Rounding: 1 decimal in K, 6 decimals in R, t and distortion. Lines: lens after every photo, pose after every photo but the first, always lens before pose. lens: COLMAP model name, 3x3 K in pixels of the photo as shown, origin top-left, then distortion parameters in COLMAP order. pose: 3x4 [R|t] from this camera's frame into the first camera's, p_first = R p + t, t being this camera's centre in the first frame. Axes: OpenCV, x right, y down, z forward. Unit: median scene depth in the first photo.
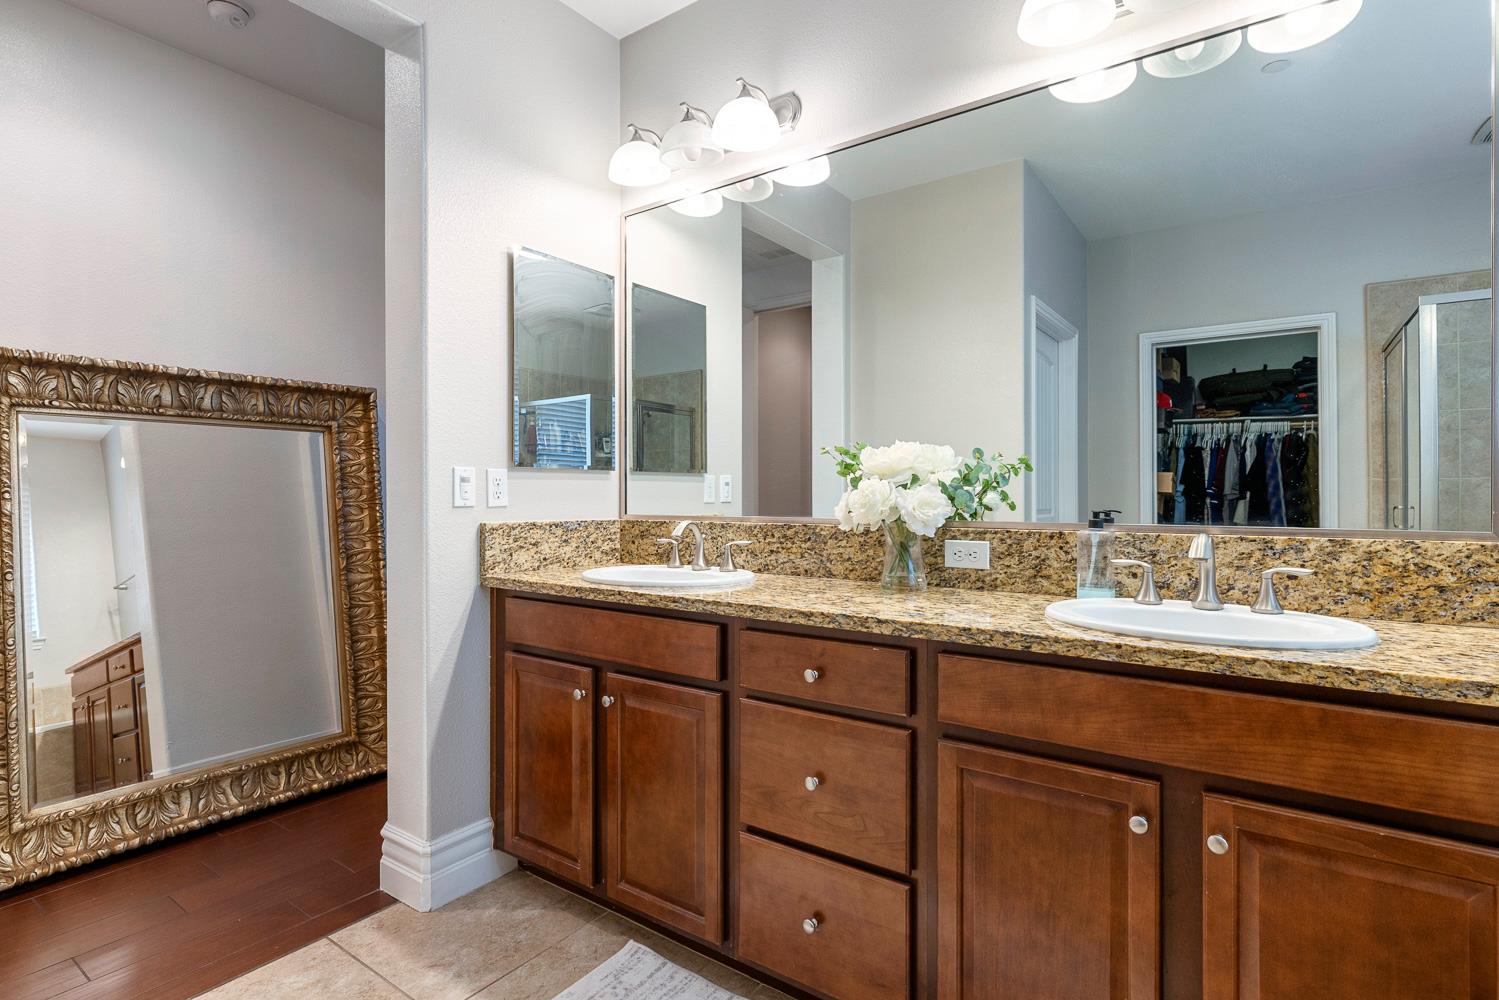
lens RADIAL K [[710.4, 0, 749.5], [0, 710.4, 500.0], [0, 0, 1]] dist [-0.001550, -0.000269]
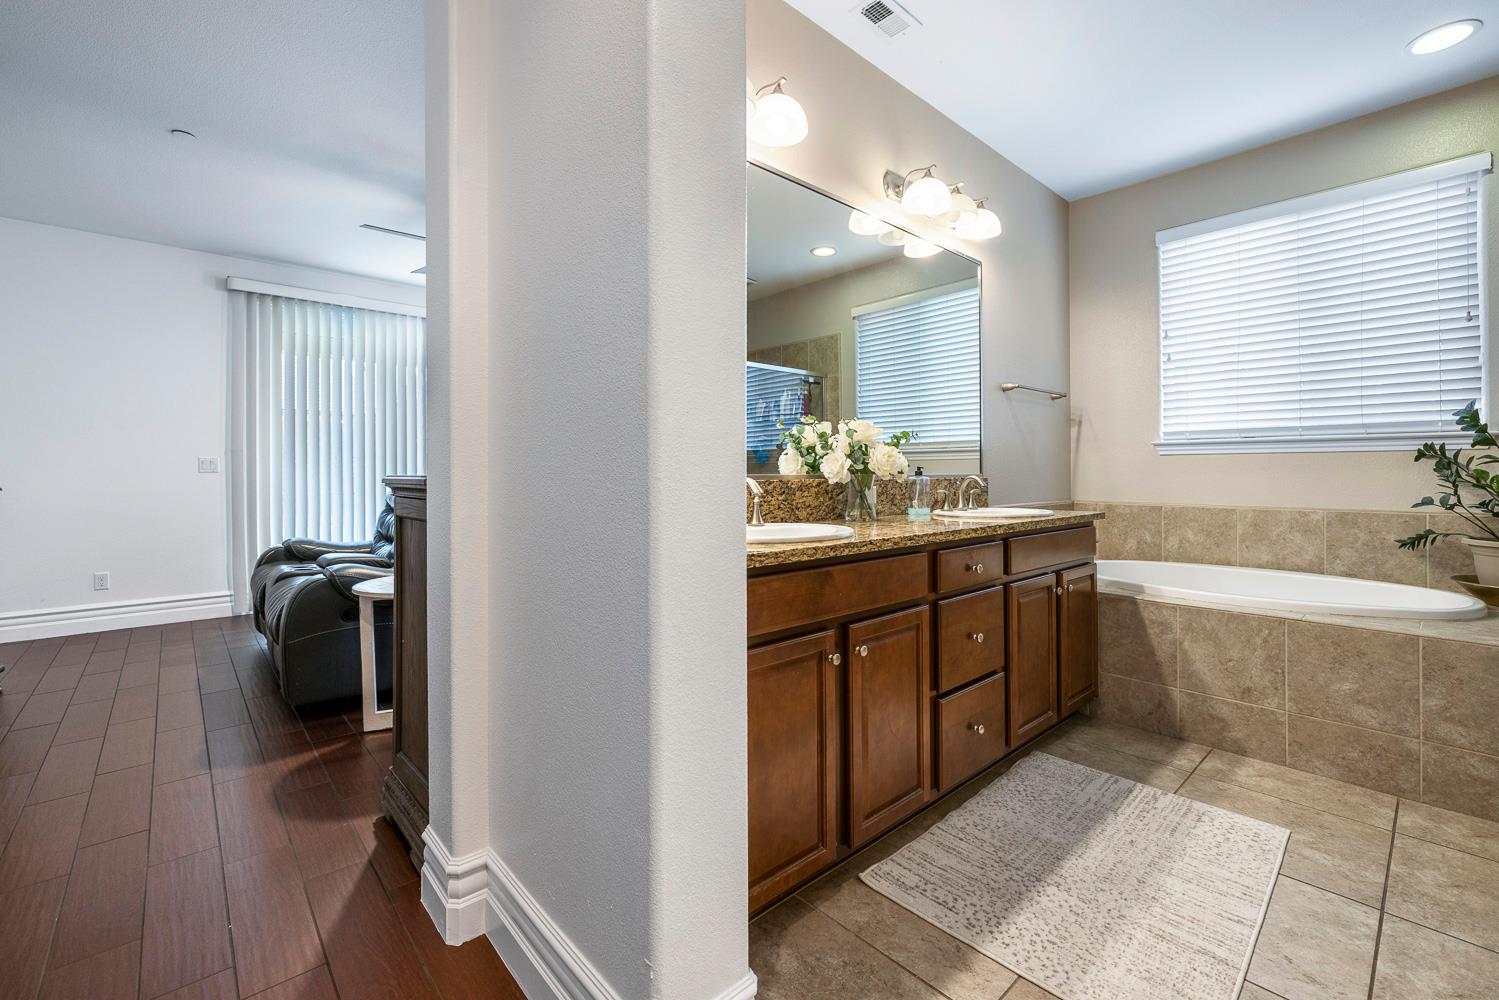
lens RADIAL K [[626.3, 0, 752.2], [0, 626.3, 496.6], [0, 0, 1]] dist [0.001366, 0.000344]
pose [[0.220709, -0.032707, 0.974791, -1.090652], [0.011728, 0.999454, 0.030879, 0.034701], [-0.975269, 0.004617, 0.220972, 0.957162]]
